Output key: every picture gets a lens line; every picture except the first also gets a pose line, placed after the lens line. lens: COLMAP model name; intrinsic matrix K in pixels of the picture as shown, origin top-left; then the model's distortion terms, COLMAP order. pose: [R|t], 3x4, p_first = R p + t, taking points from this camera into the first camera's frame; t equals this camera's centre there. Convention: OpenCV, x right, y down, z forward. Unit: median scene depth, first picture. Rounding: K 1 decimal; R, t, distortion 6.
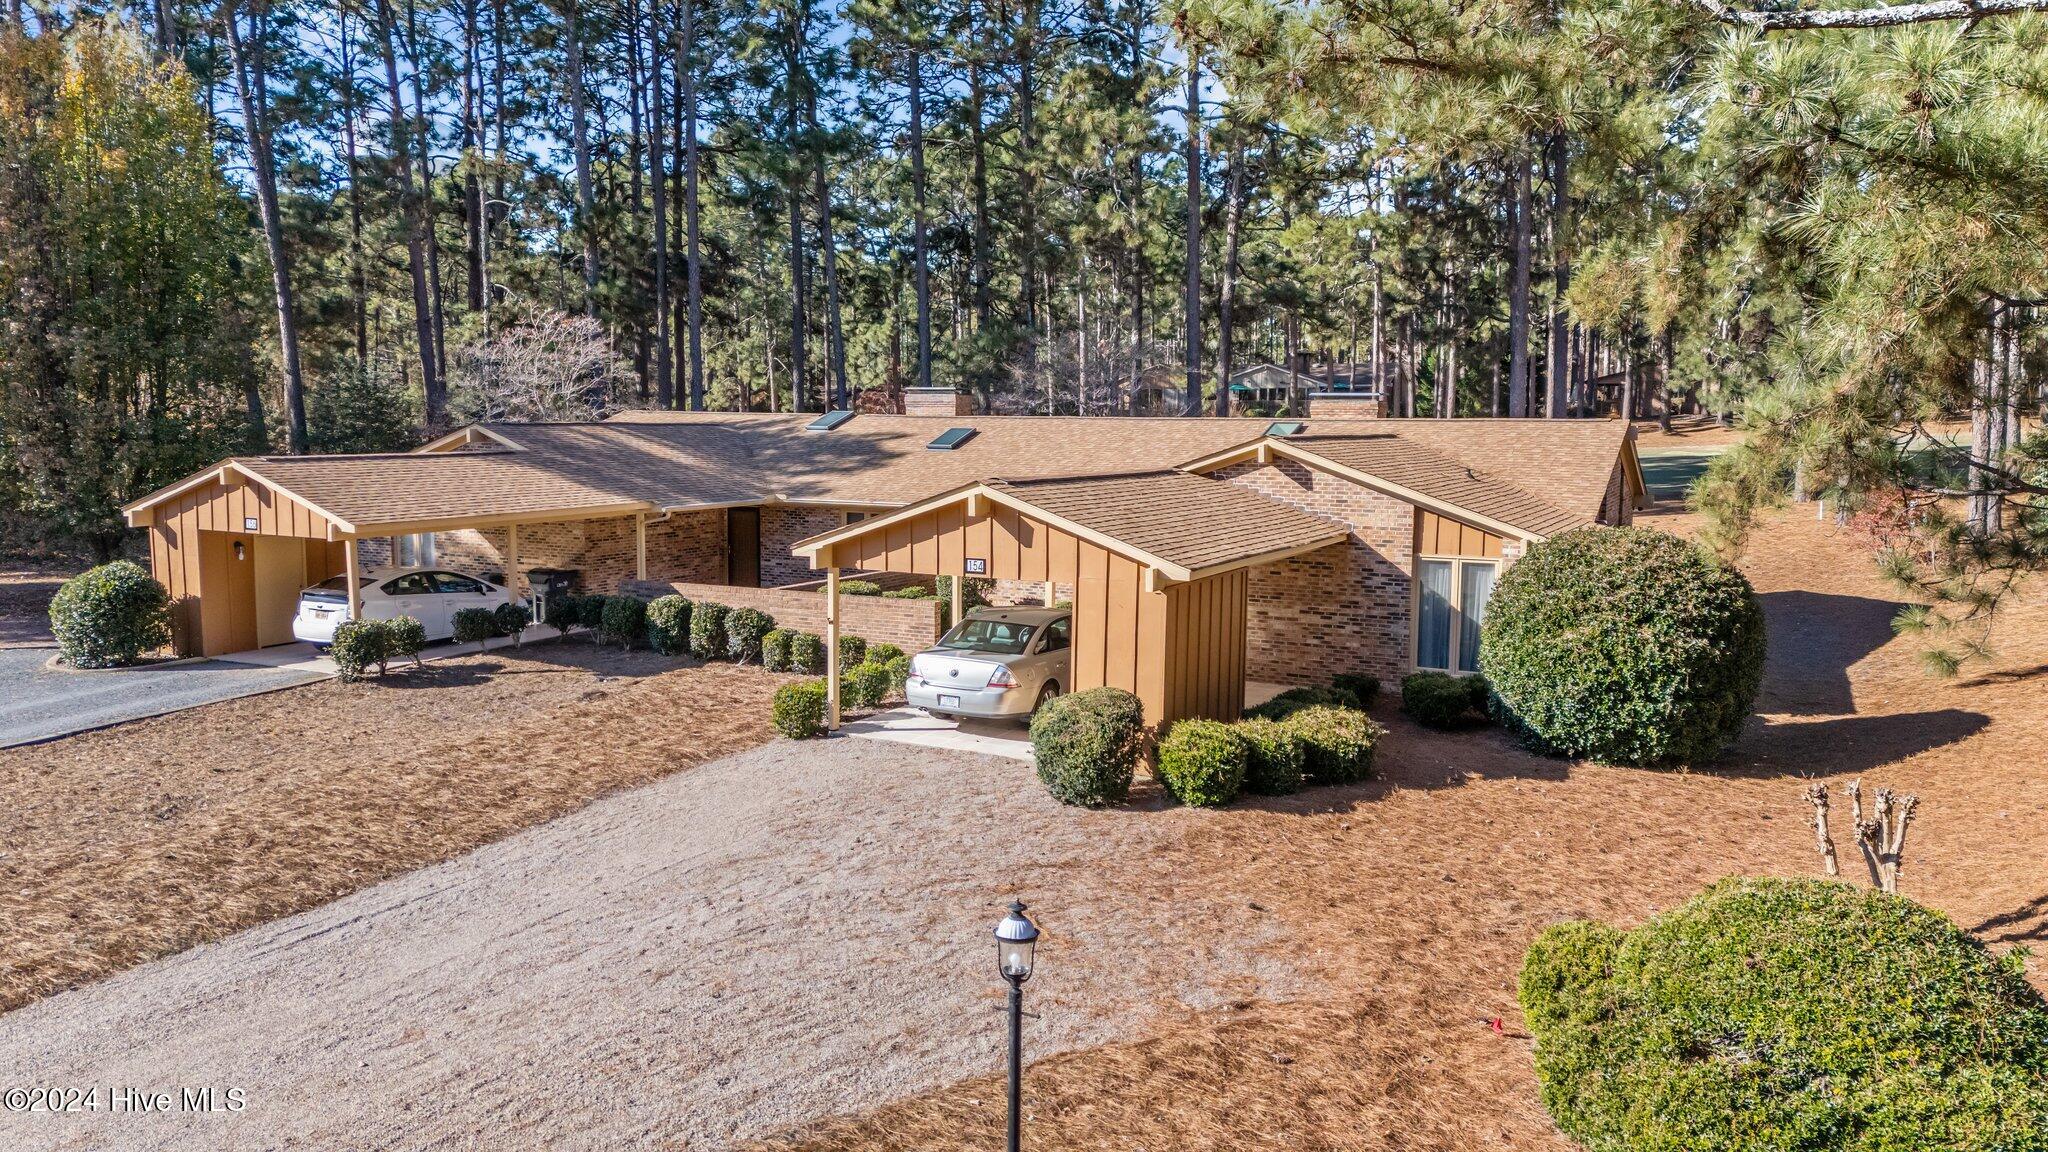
lens RADIAL K [[1482.2, 0, 1017.2], [0, 1482.2, 589.5], [0, 0, 1]] dist [0.116865, -0.135101]
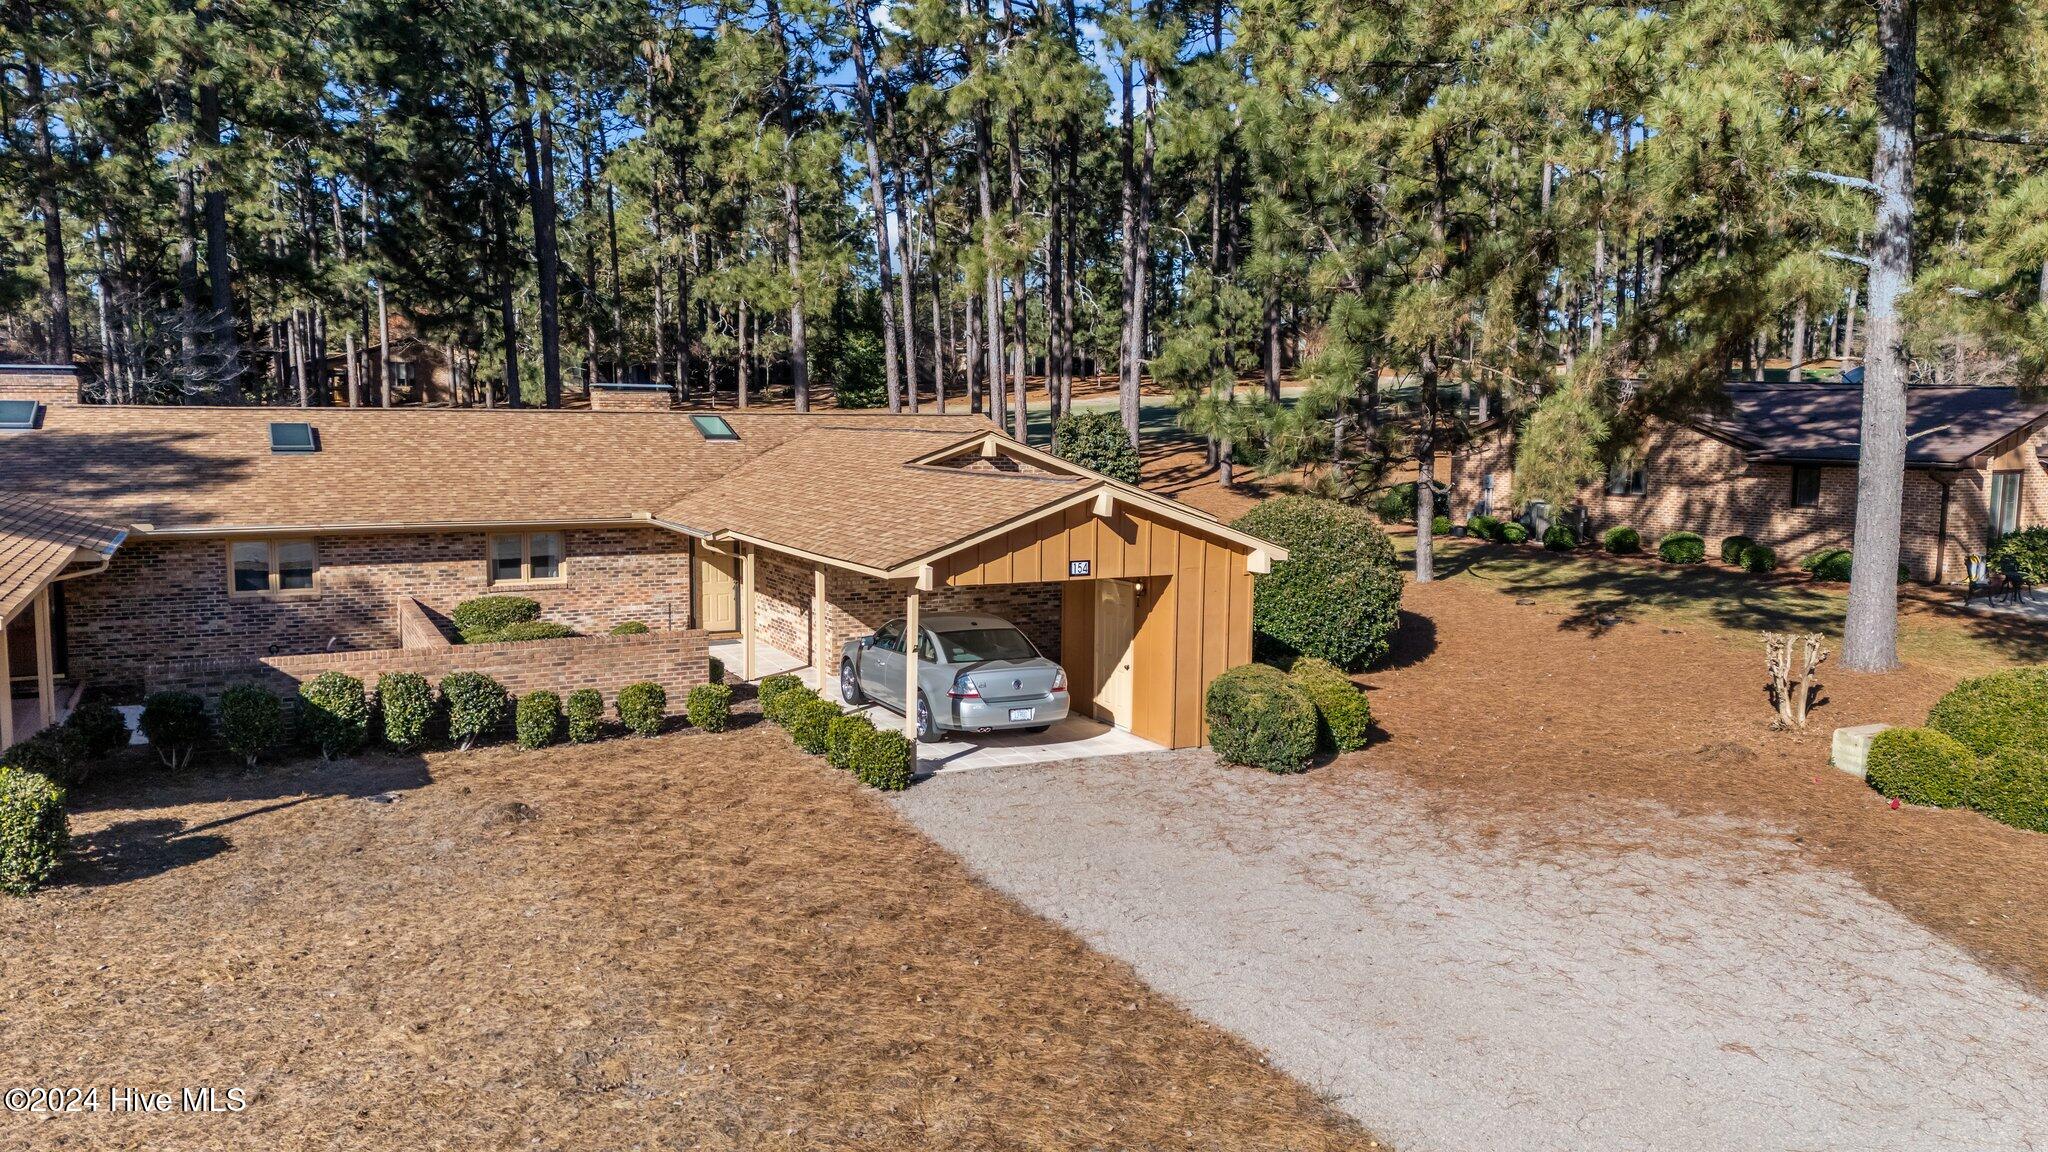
lens RADIAL K [[1482.2, 0, 1017.2], [0, 1482.2, 589.5], [0, 0, 1]] dist [0.116865, -0.135101]
pose [[0.588981, -0.102217, 0.801657, -0.654916], [0.094755, 0.993861, 0.057107, -0.048395], [-0.802573, 0.042326, 0.595051, 0.352507]]
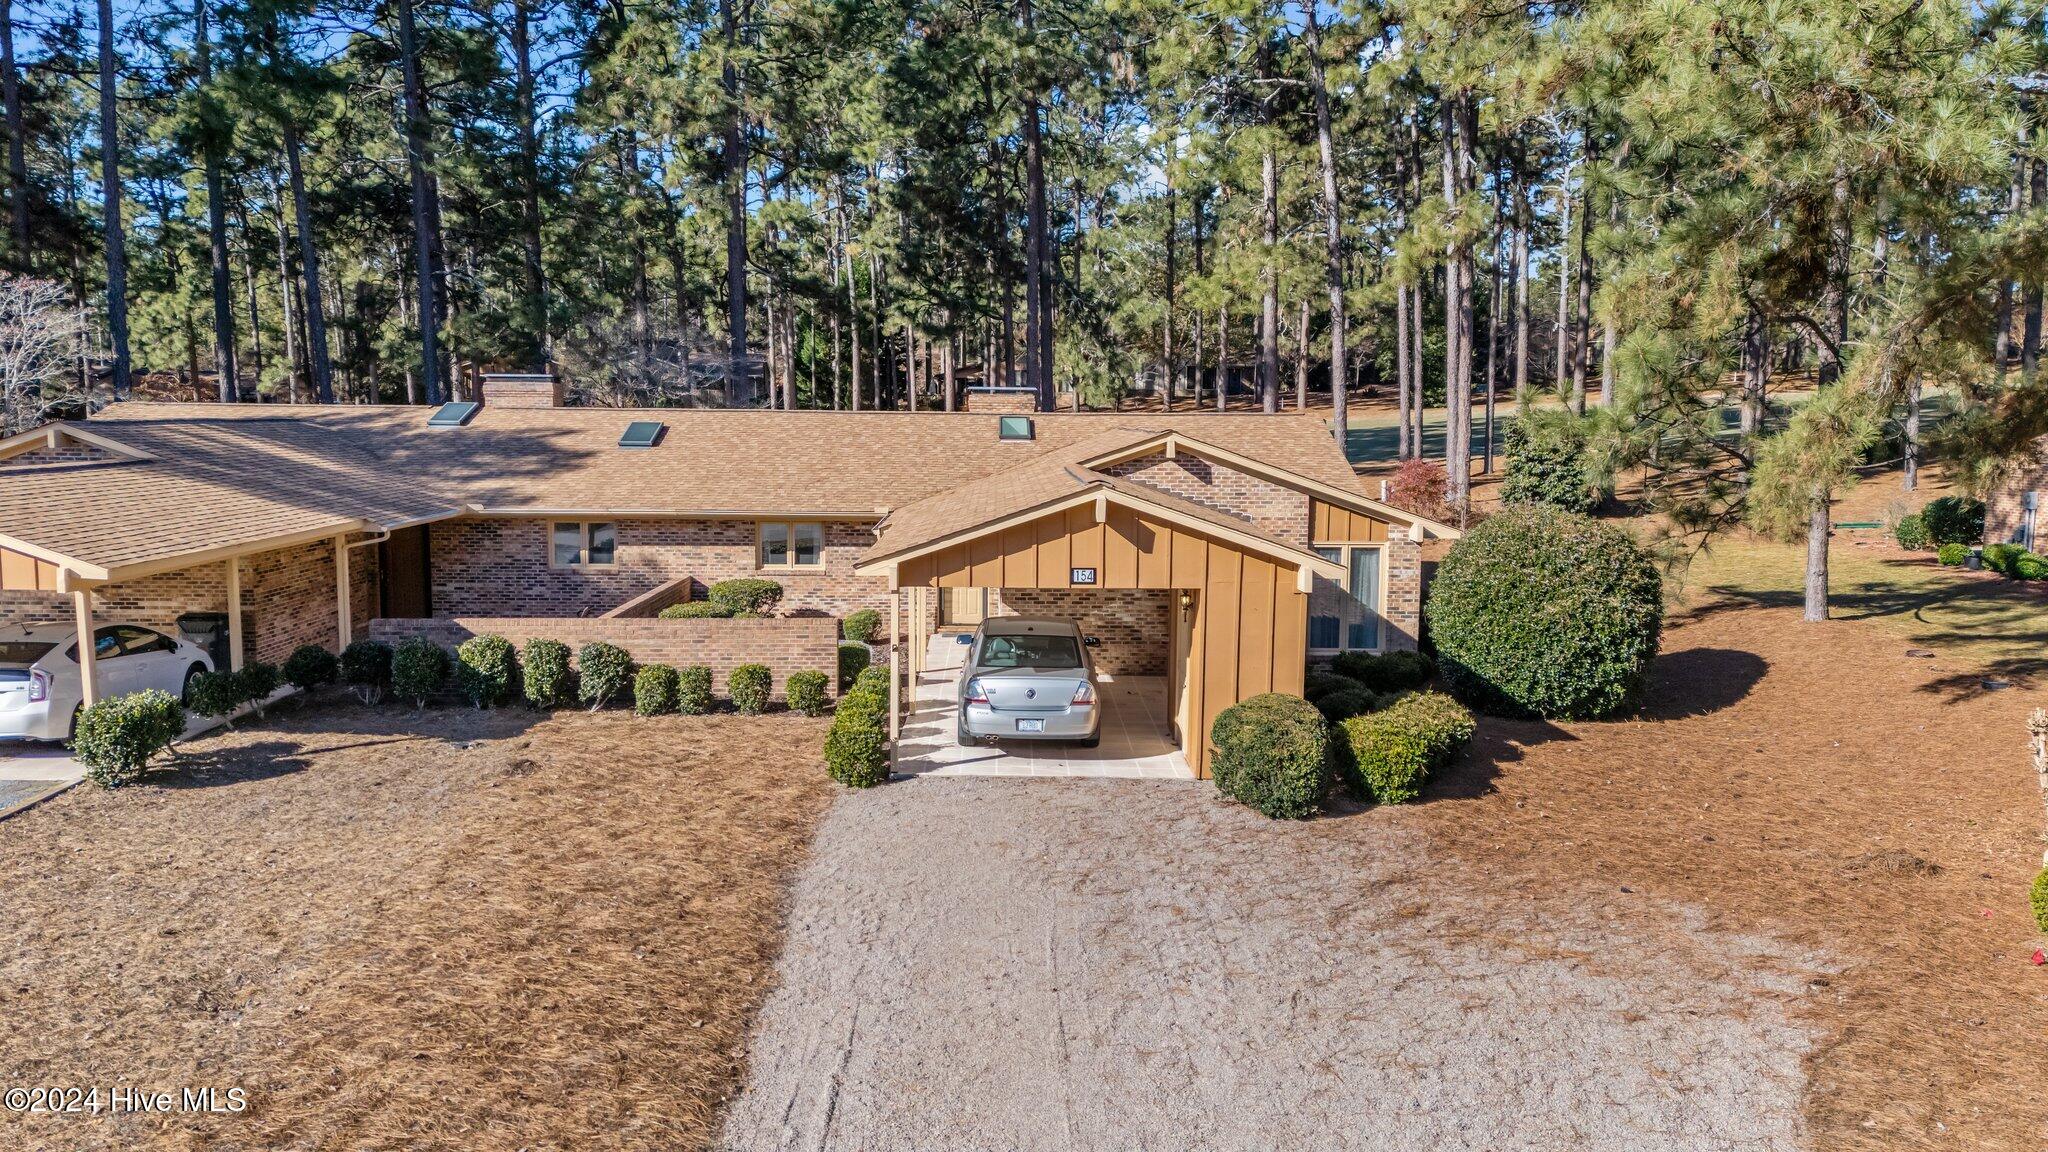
lens RADIAL K [[1482.2, 0, 1017.2], [0, 1482.2, 589.5], [0, 0, 1]] dist [0.116865, -0.135101]
pose [[0.880982, -0.060364, 0.469283, -0.389350], [0.056989, 0.998145, 0.021408, -0.023184], [-0.469705, 0.007884, 0.882788, 0.159675]]
